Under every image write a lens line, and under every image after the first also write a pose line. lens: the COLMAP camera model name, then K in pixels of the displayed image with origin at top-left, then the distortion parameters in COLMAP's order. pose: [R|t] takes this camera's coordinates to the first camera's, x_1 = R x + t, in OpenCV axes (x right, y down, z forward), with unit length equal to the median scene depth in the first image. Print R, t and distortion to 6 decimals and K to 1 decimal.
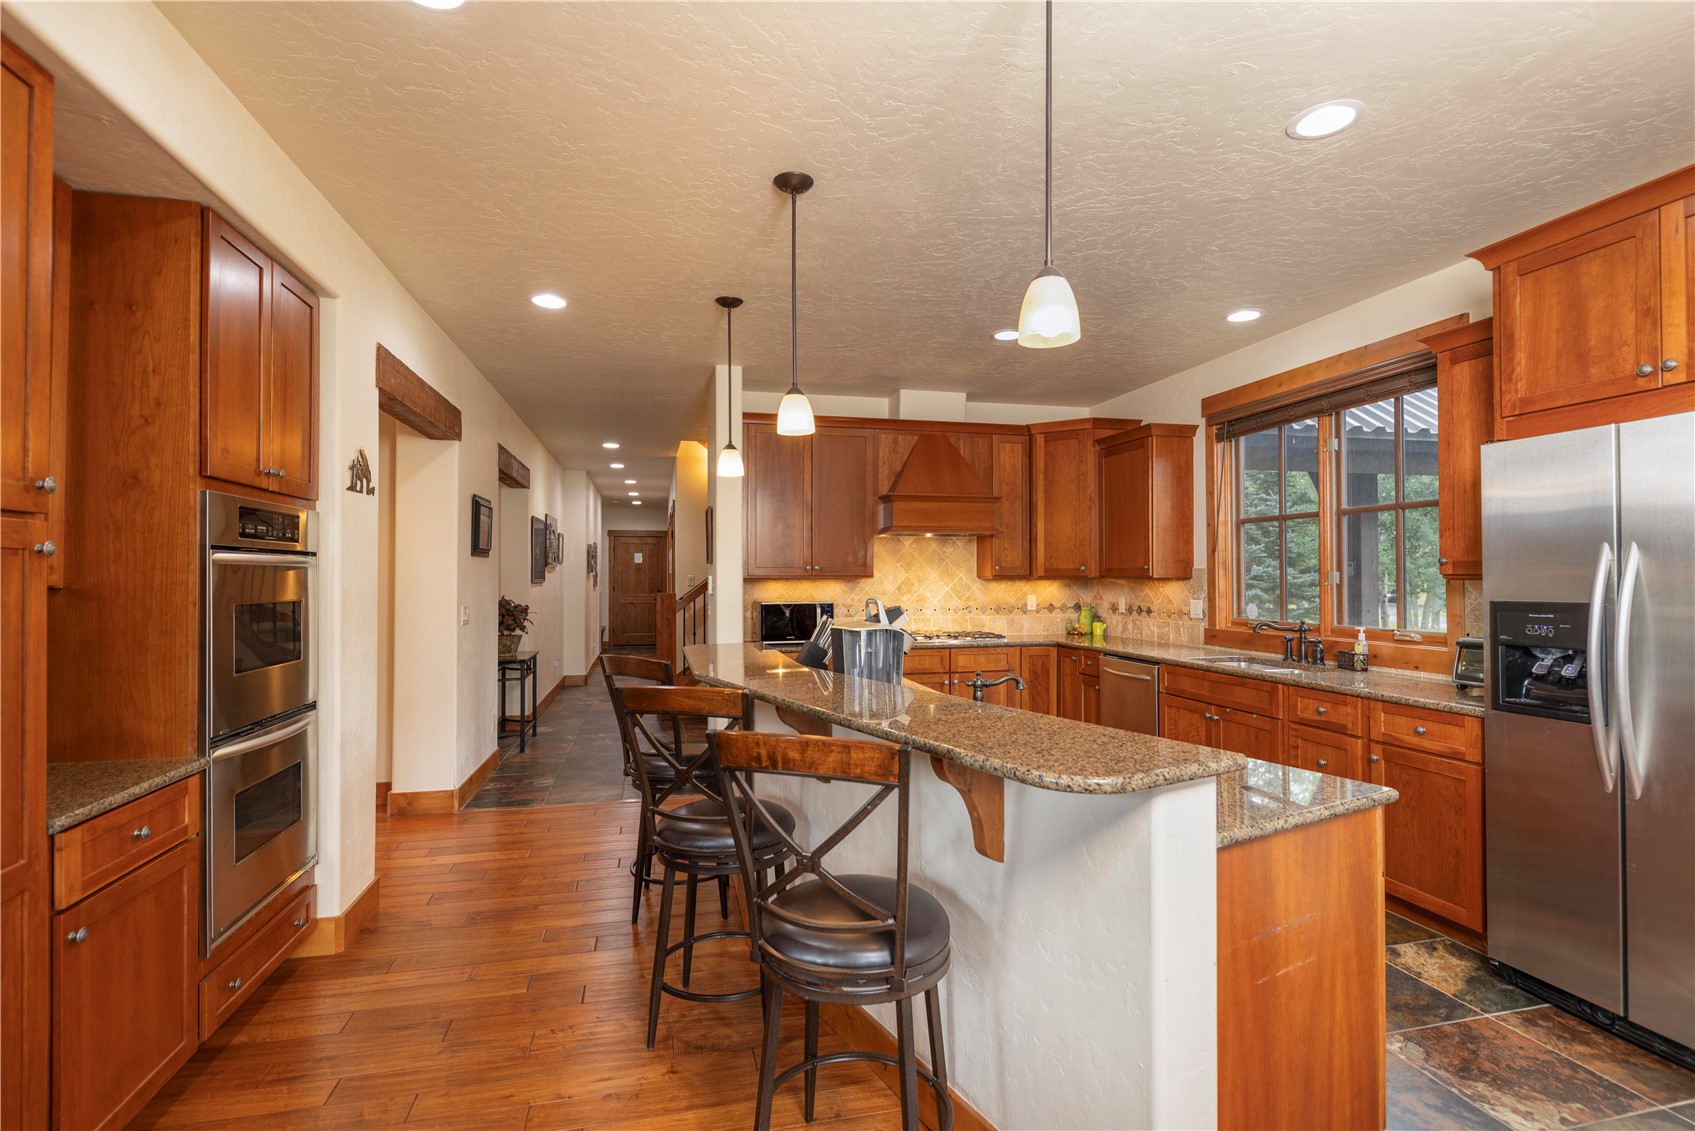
lens RADIAL K [[780.3, 0, 848.6], [0, 780.3, 562.8], [0, 0, 1]] dist [0.004747, 0.000533]
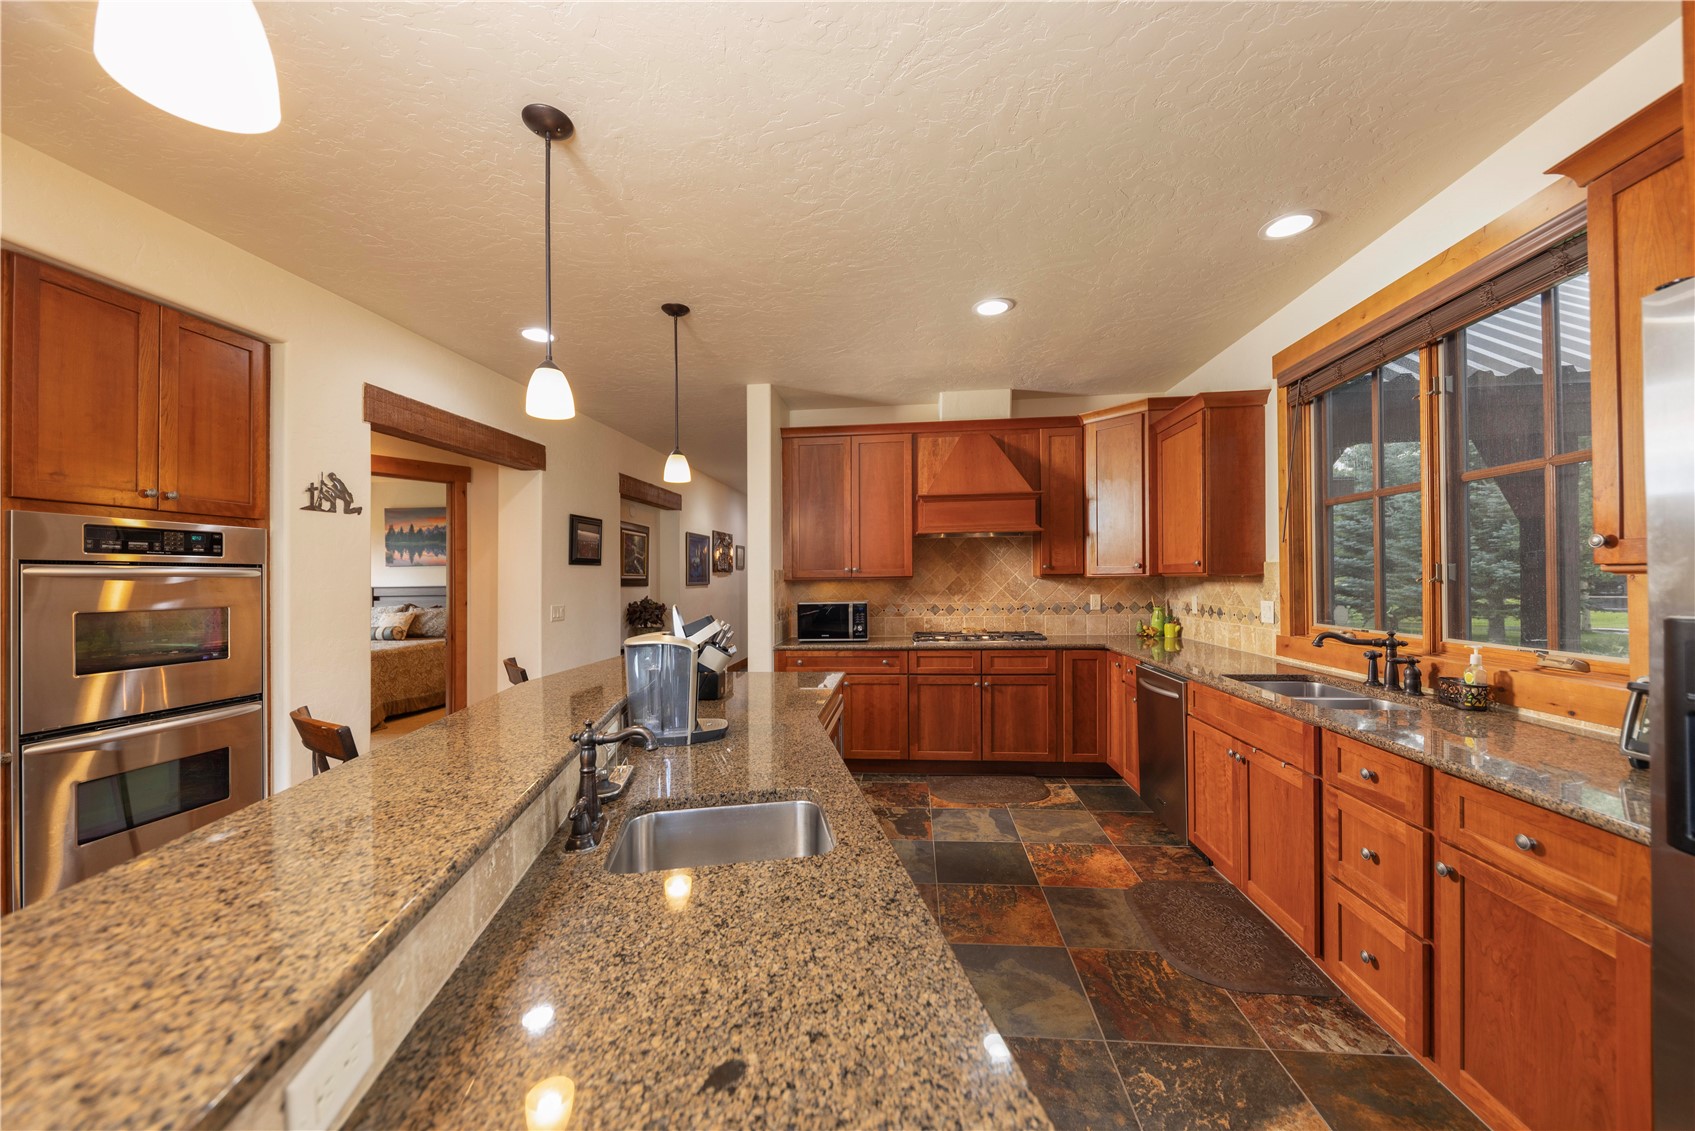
lens RADIAL K [[607.3, 0, 843.0], [0, 607.3, 574.9], [0, 0, 1]] dist [-0.000934, -0.001464]
pose [[0.943470, -0.013424, -0.331186, 0.219220], [0.018298, 0.999765, 0.011603, 0.004085], [0.330952, -0.017007, 0.943494, 0.228125]]
